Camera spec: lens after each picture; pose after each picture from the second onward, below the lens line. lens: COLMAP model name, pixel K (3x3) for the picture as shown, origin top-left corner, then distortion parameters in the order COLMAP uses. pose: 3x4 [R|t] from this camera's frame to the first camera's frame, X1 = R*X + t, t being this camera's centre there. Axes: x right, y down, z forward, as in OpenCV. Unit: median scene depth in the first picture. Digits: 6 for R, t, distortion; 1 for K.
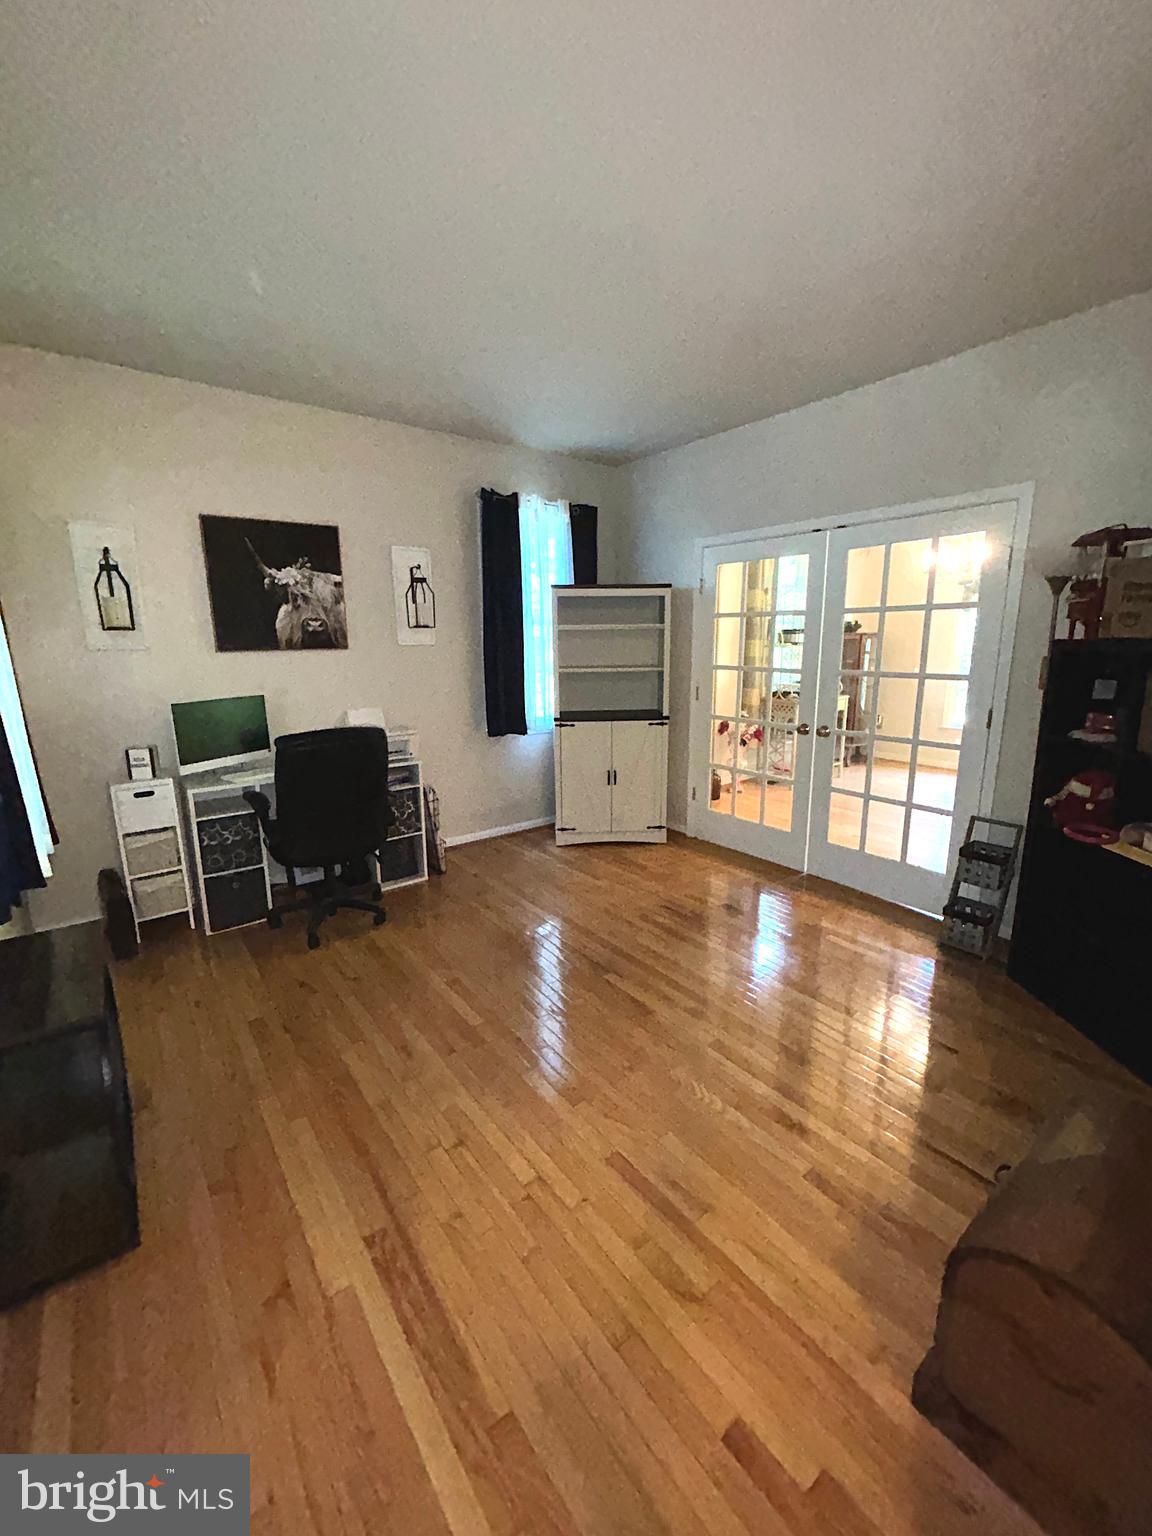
lens RADIAL K [[625.3, 0, 576.5], [0, 625.3, 772.4], [0, 0, 1]] dist [0.000889, -0.000104]
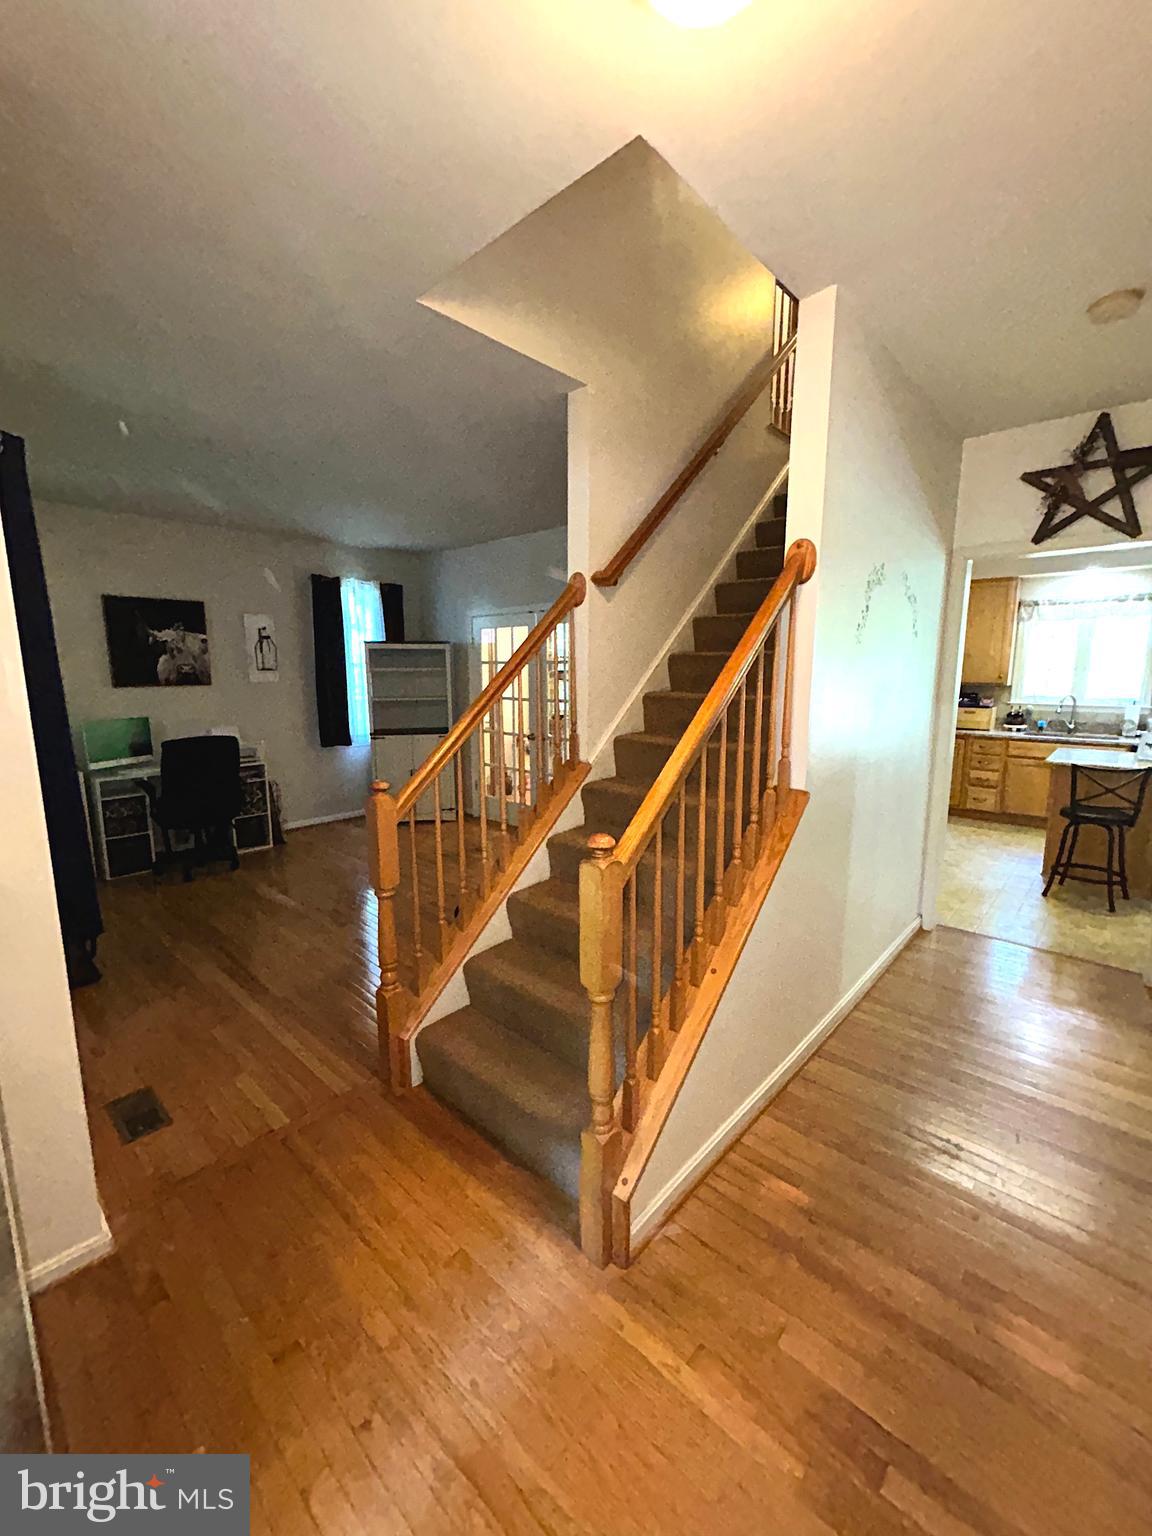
lens RADIAL K [[625.3, 0, 573.0], [0, 625.3, 765.6], [0, 0, 1]] dist [0.000889, -0.000104]
pose [[0.984155, -0.020999, 0.176065, 0.184873], [0.030708, 0.998143, -0.052601, 0.083656], [-0.174634, 0.057174, 0.982972, -0.518546]]
